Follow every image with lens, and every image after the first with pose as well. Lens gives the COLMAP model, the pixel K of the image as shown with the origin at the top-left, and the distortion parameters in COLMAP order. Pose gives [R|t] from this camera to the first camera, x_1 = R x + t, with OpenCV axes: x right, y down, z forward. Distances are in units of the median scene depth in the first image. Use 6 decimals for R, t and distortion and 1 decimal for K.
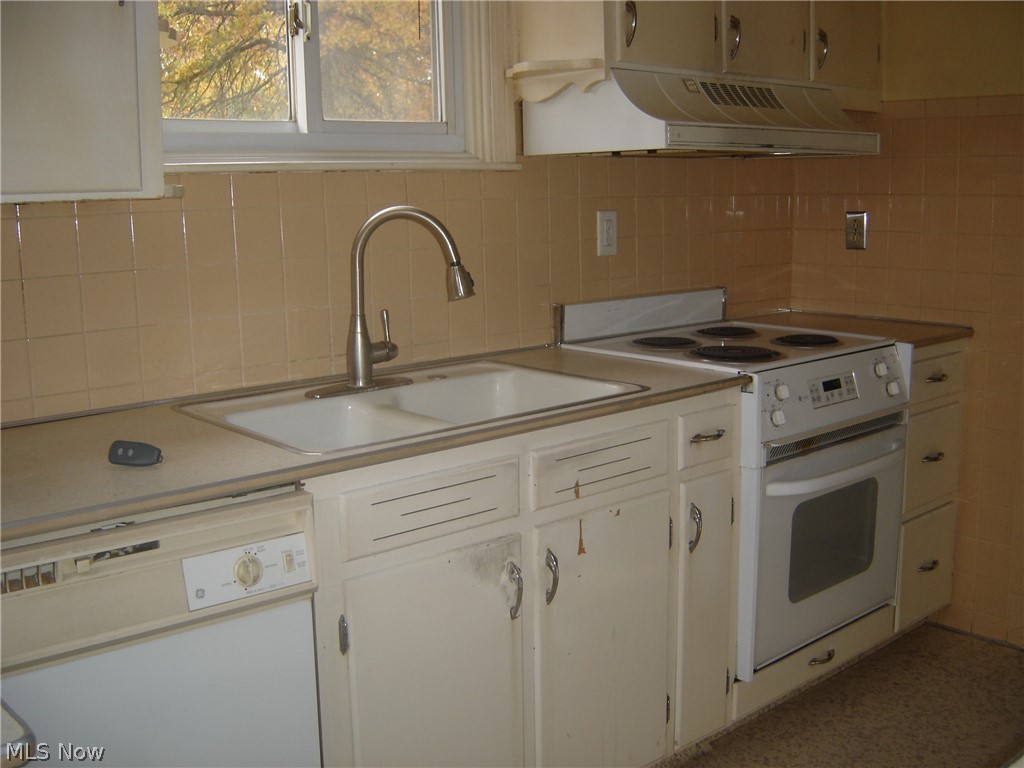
lens RADIAL K [[1127.6, 0, 512.1], [0, 1127.6, 383.5], [0, 0, 1]] dist [-0.172708, 0.000000]
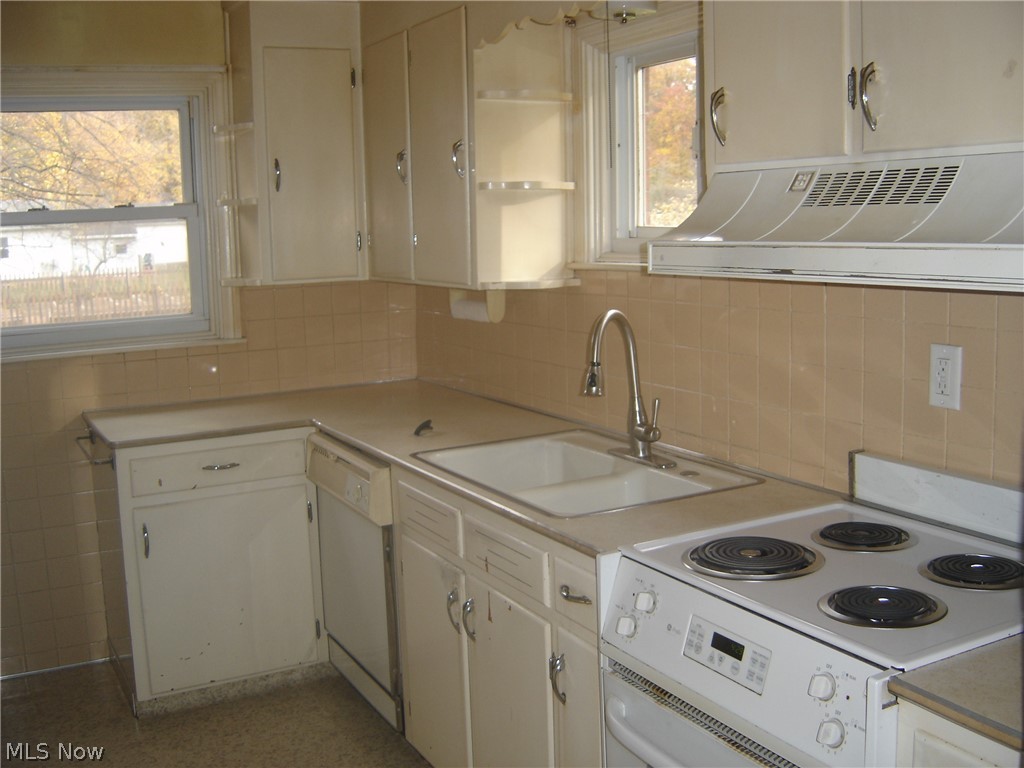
lens RADIAL K [[1127.6, 0, 512.5], [0, 1127.6, 386.5], [0, 0, 1]] dist [-0.172708, 0.000000]
pose [[-0.248619, 0.167025, -0.954092, 0.909712], [-0.125131, 0.971227, 0.202632, -0.260625], [0.960485, 0.169764, -0.220566, 0.997257]]
